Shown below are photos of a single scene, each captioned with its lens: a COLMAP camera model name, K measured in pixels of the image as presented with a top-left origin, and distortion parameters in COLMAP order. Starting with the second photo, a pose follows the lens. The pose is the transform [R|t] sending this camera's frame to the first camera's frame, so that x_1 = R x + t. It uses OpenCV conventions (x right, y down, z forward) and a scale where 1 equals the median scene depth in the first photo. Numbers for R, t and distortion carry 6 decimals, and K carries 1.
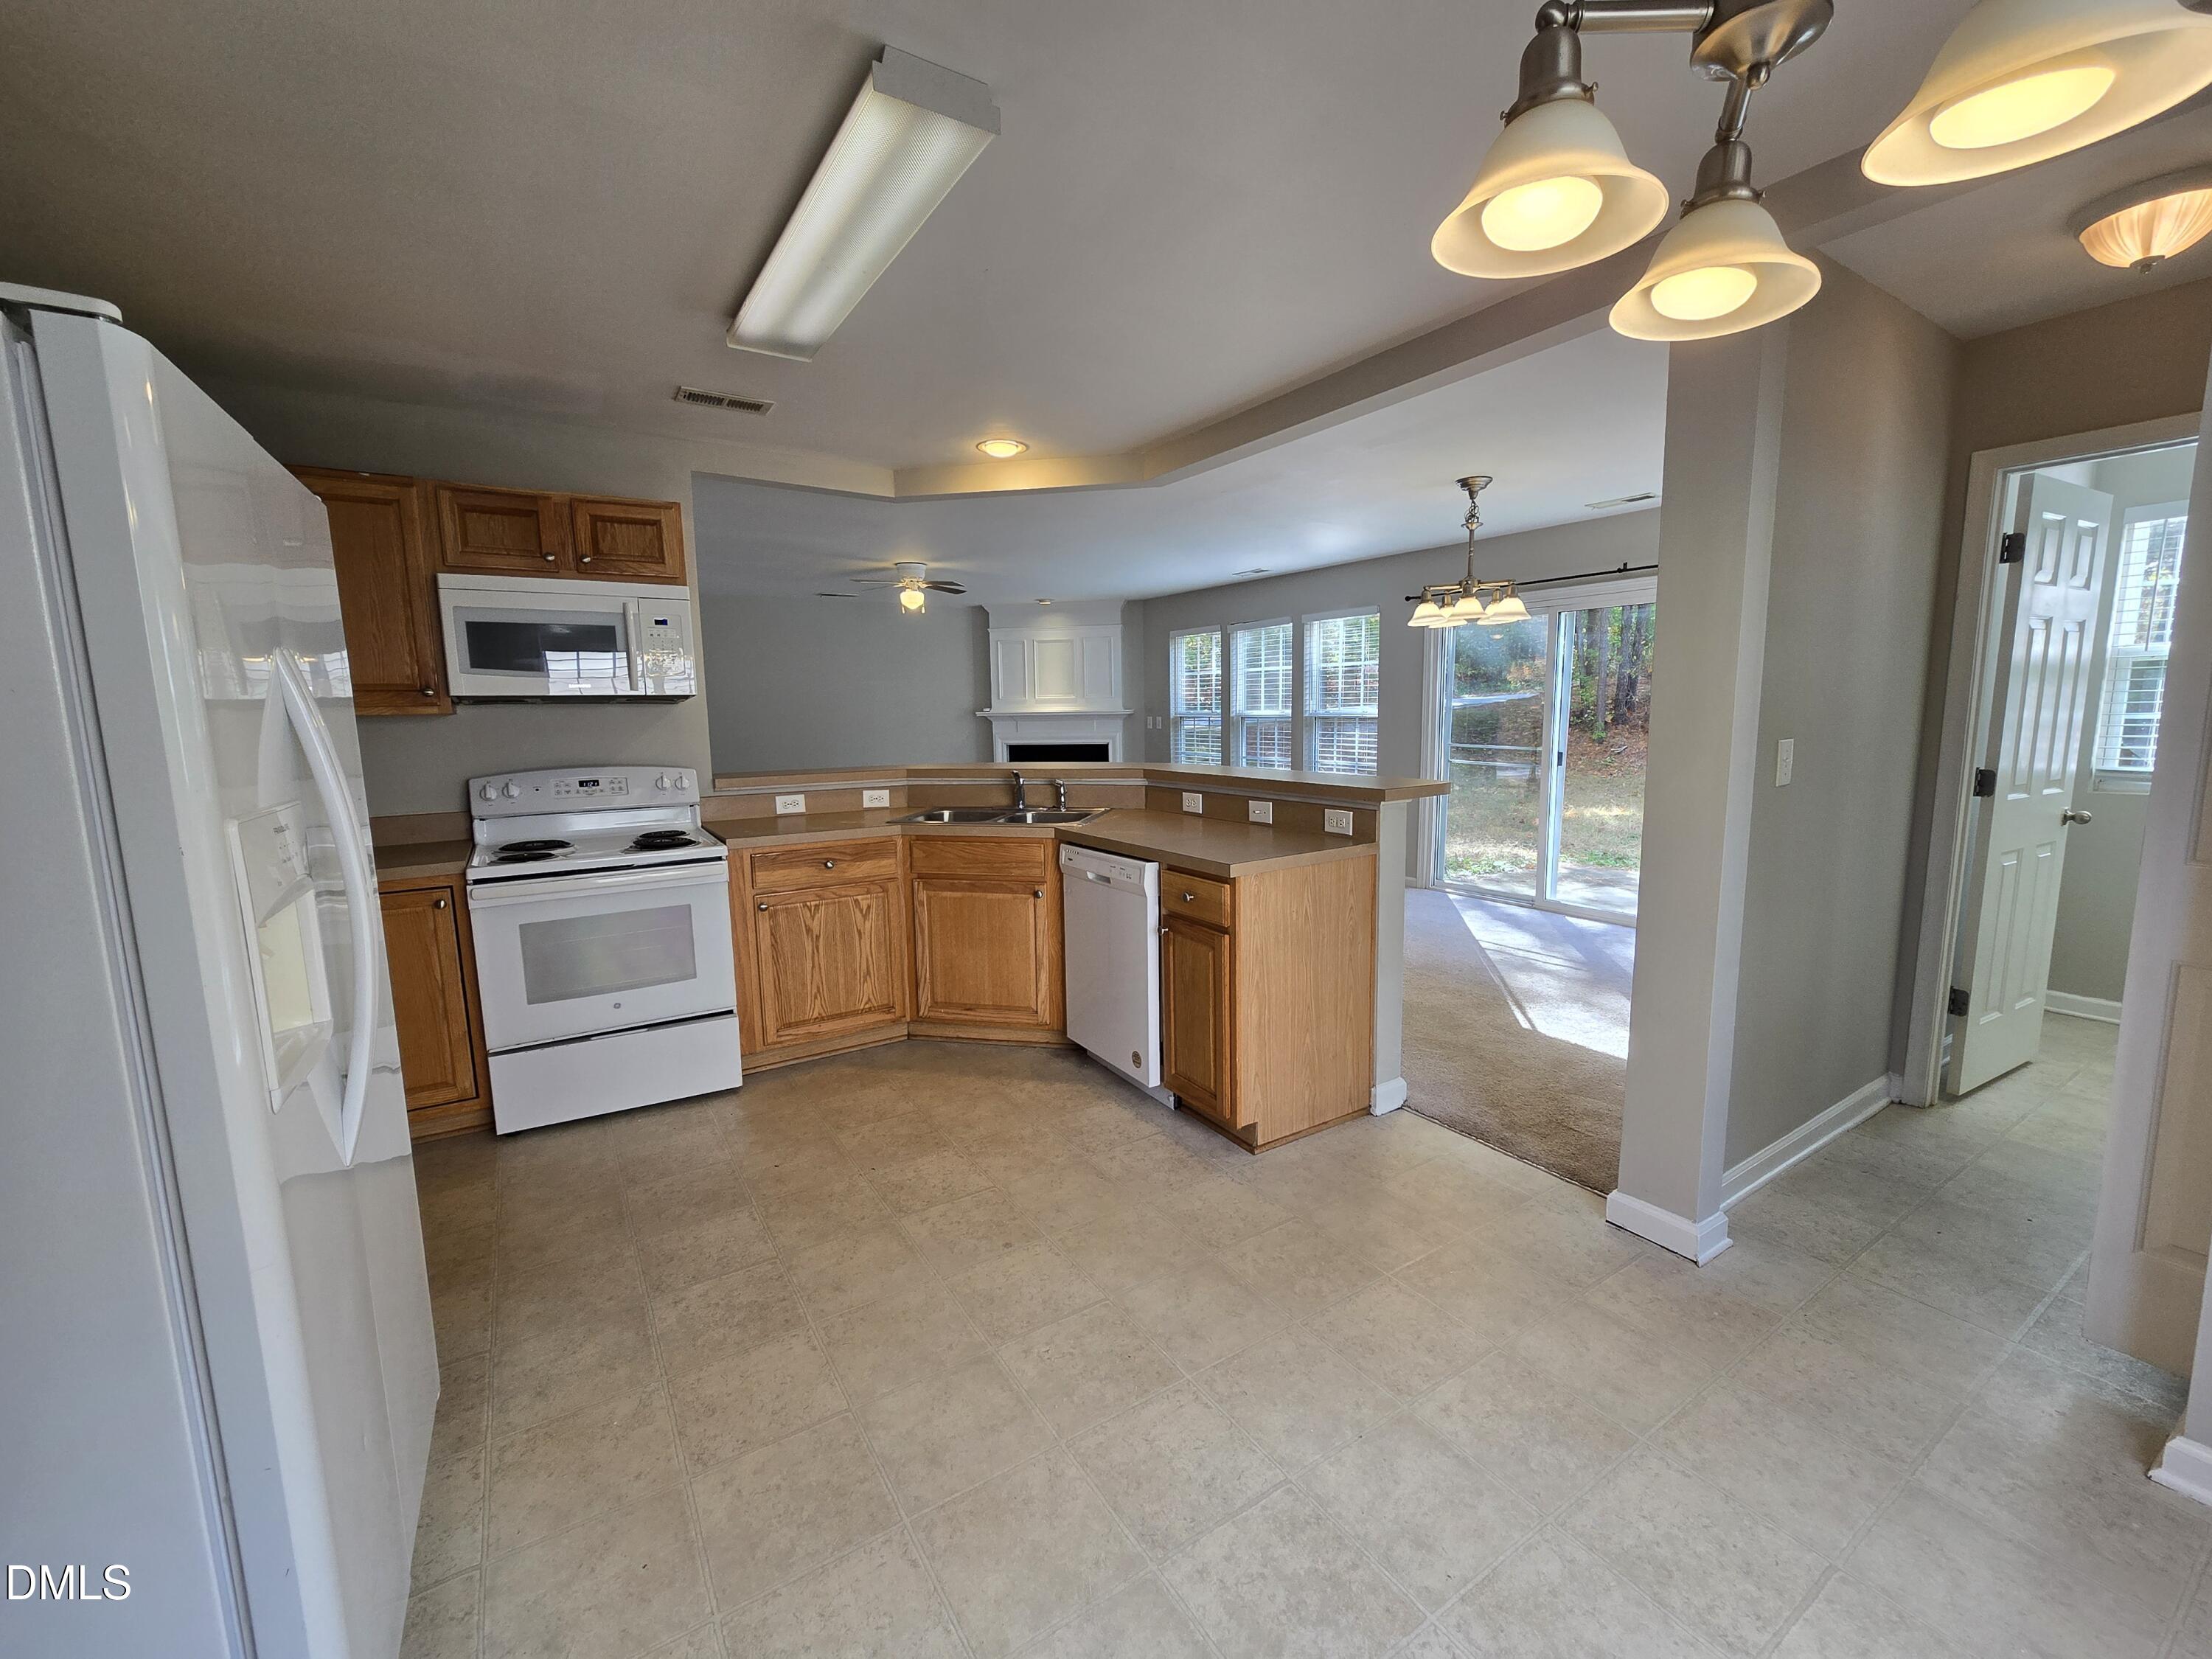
lens RADIAL K [[906.2, 0, 1120.2], [0, 906.2, 836.6], [0, 0, 1]] dist [0.000650, -0.000513]
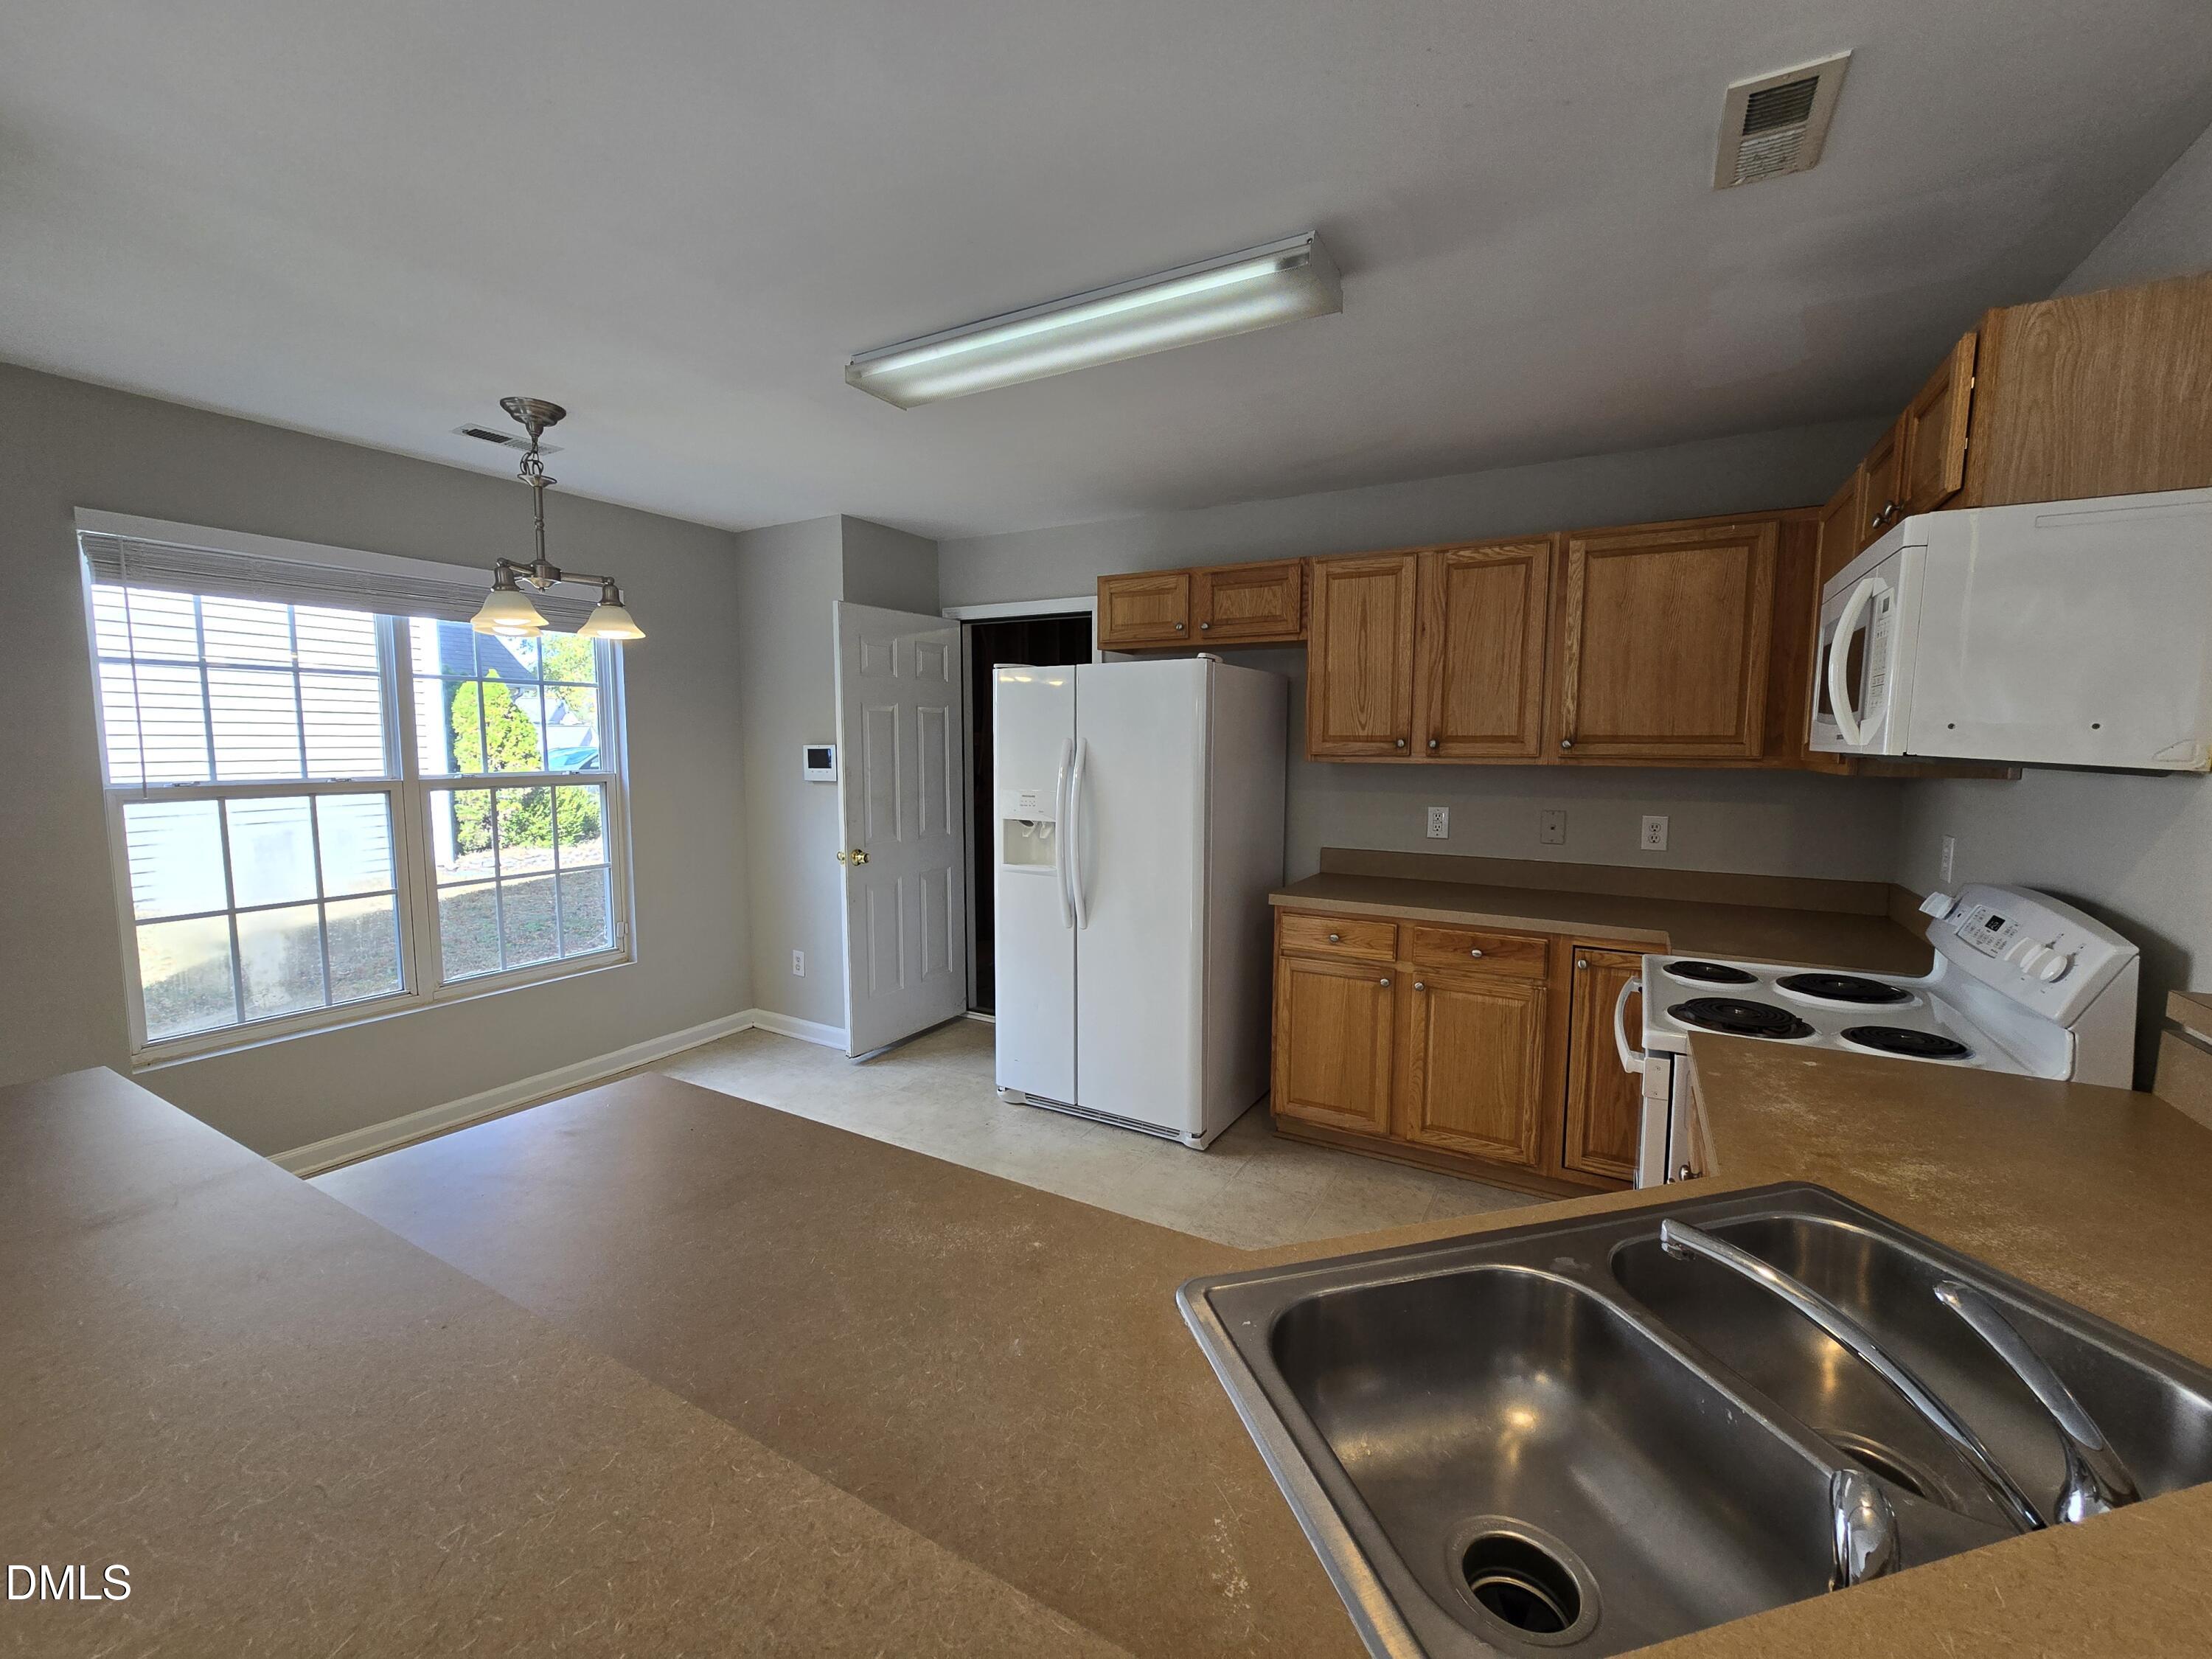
lens RADIAL K [[906.2, 0, 1114.5], [0, 906.2, 830.0], [0, 0, 1]] dist [0.000650, -0.000513]
pose [[-0.889168, 0.055529, -0.454199, 0.079546], [-0.057336, 0.971265, 0.230989, -0.186584], [0.453974, 0.231430, -0.860434, 1.127169]]
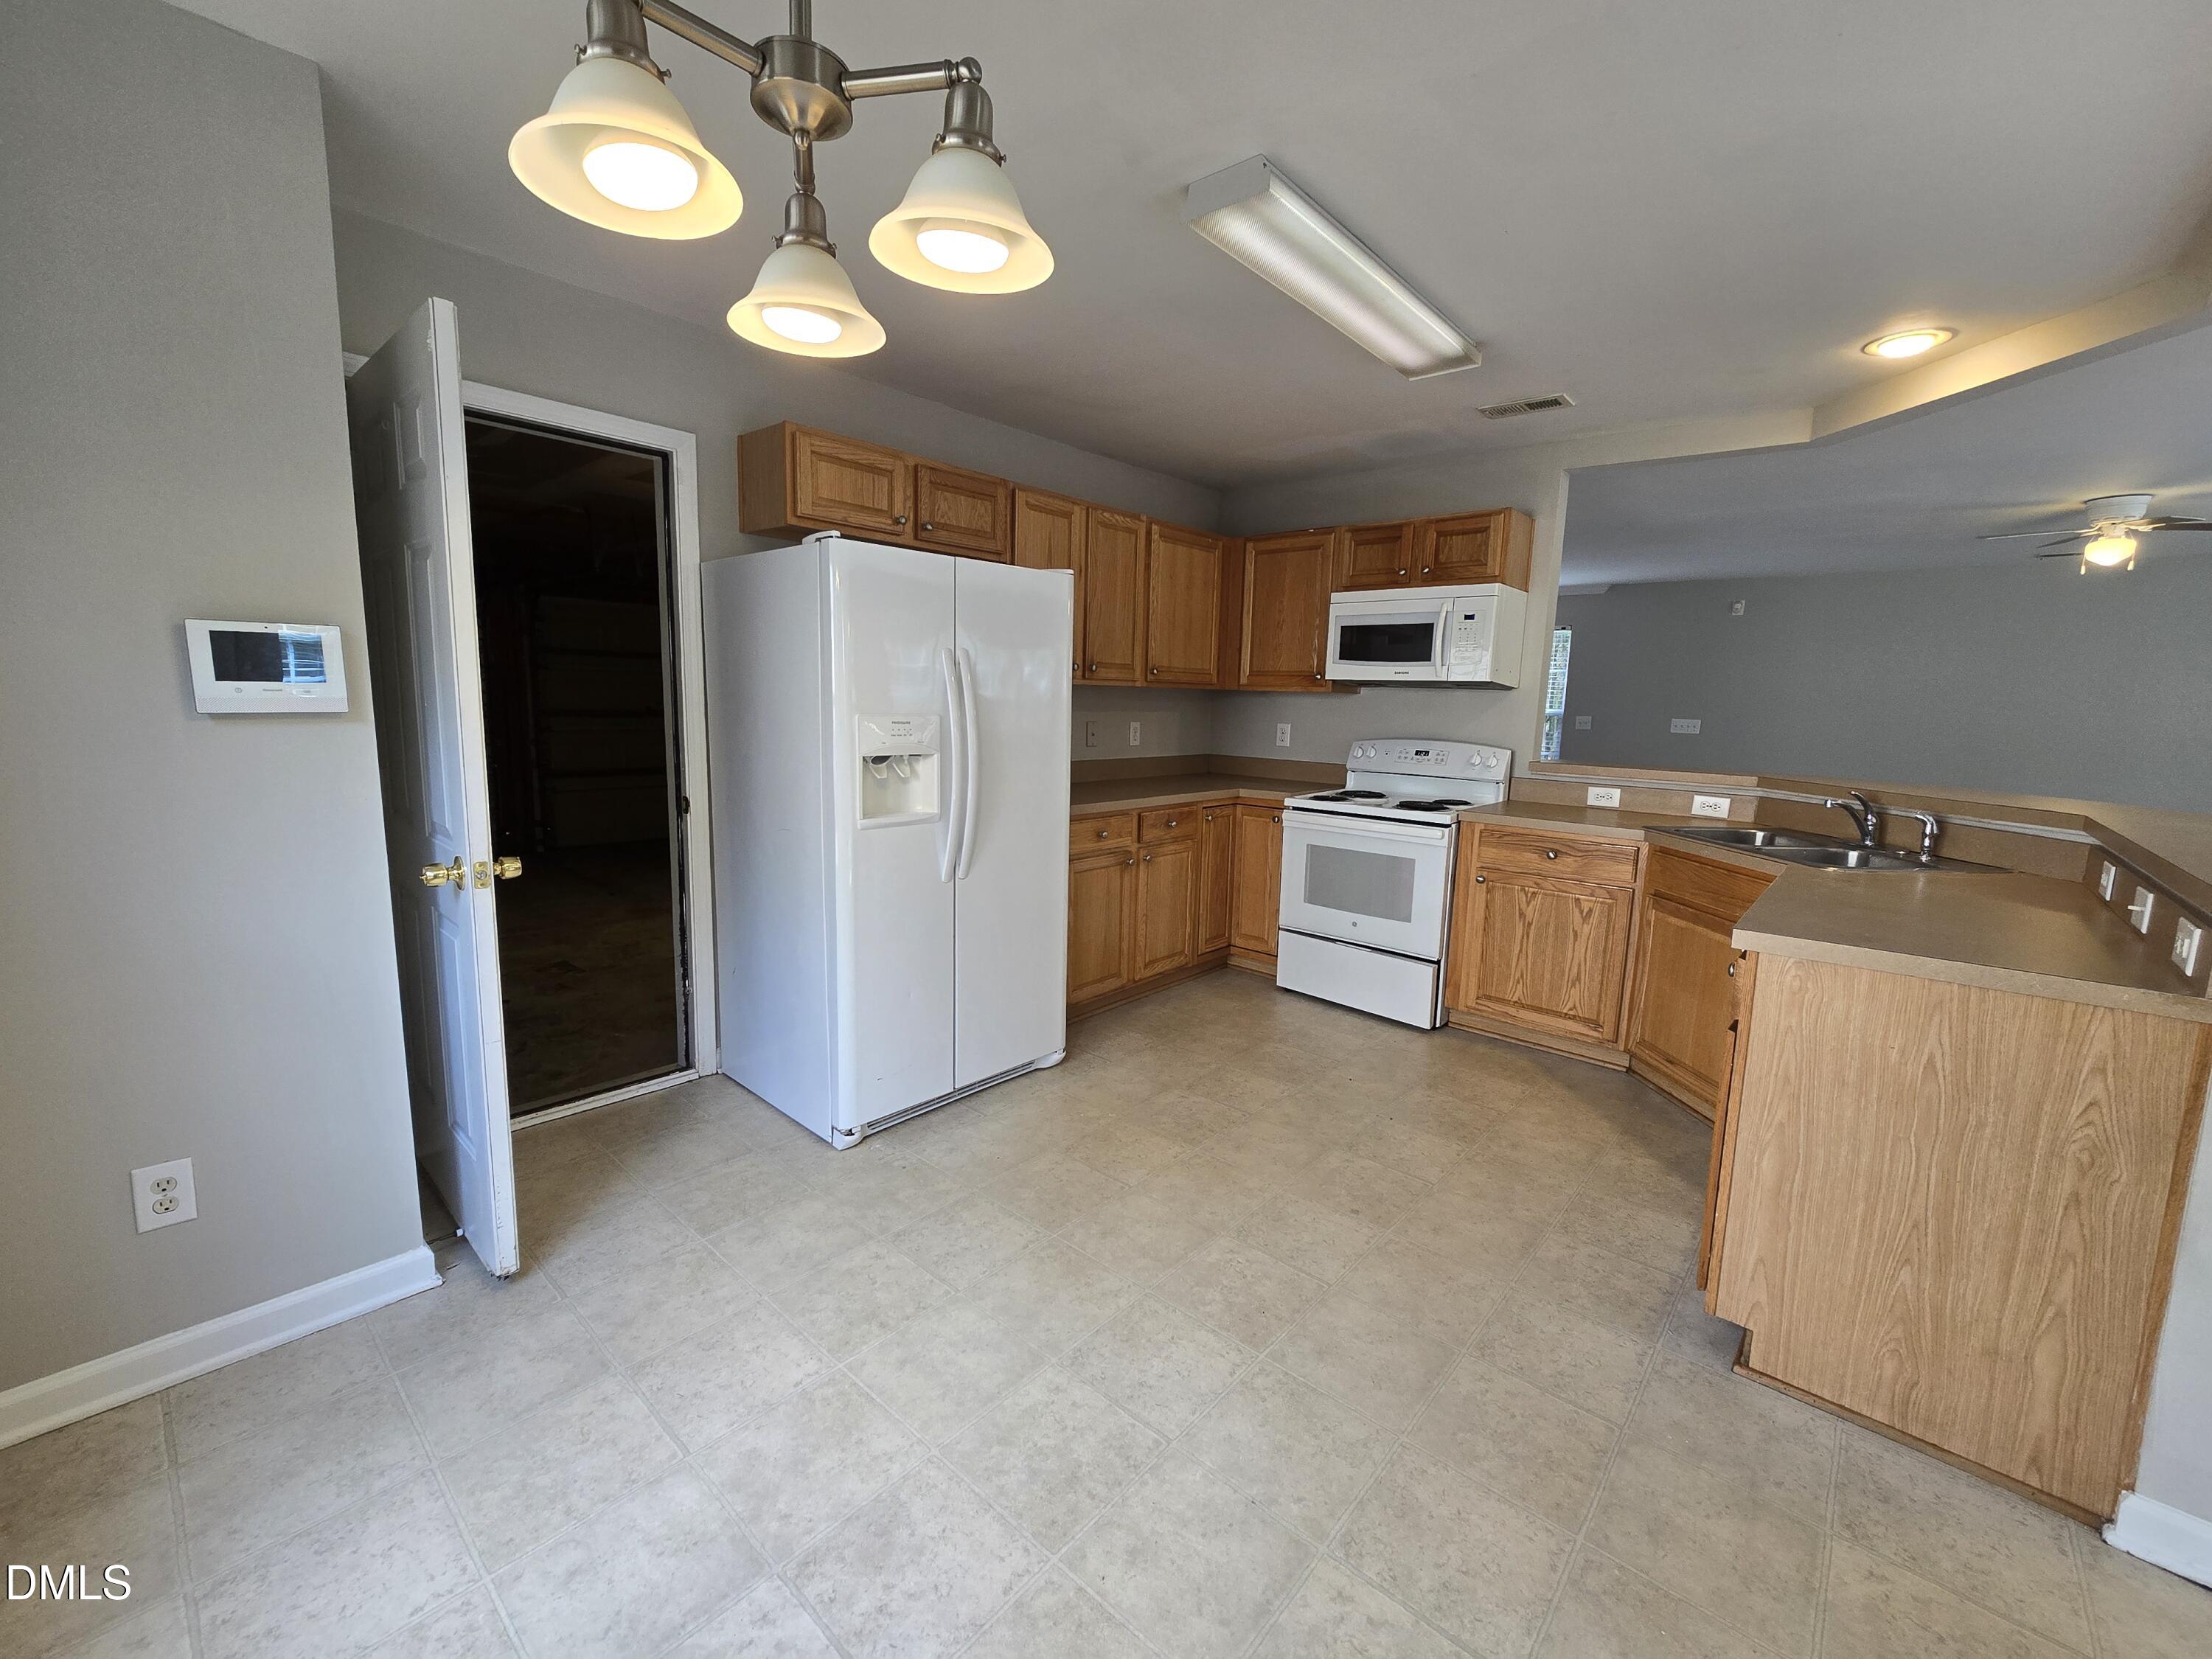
lens RADIAL K [[906.2, 0, 1111.7], [0, 906.2, 831.8], [0, 0, 1]] dist [0.000650, -0.000513]
pose [[0.266040, 0.165048, -0.949727, 0.451480], [-0.167973, 0.978097, 0.122925, -0.032094], [0.949214, 0.126825, 0.287937, 0.247121]]
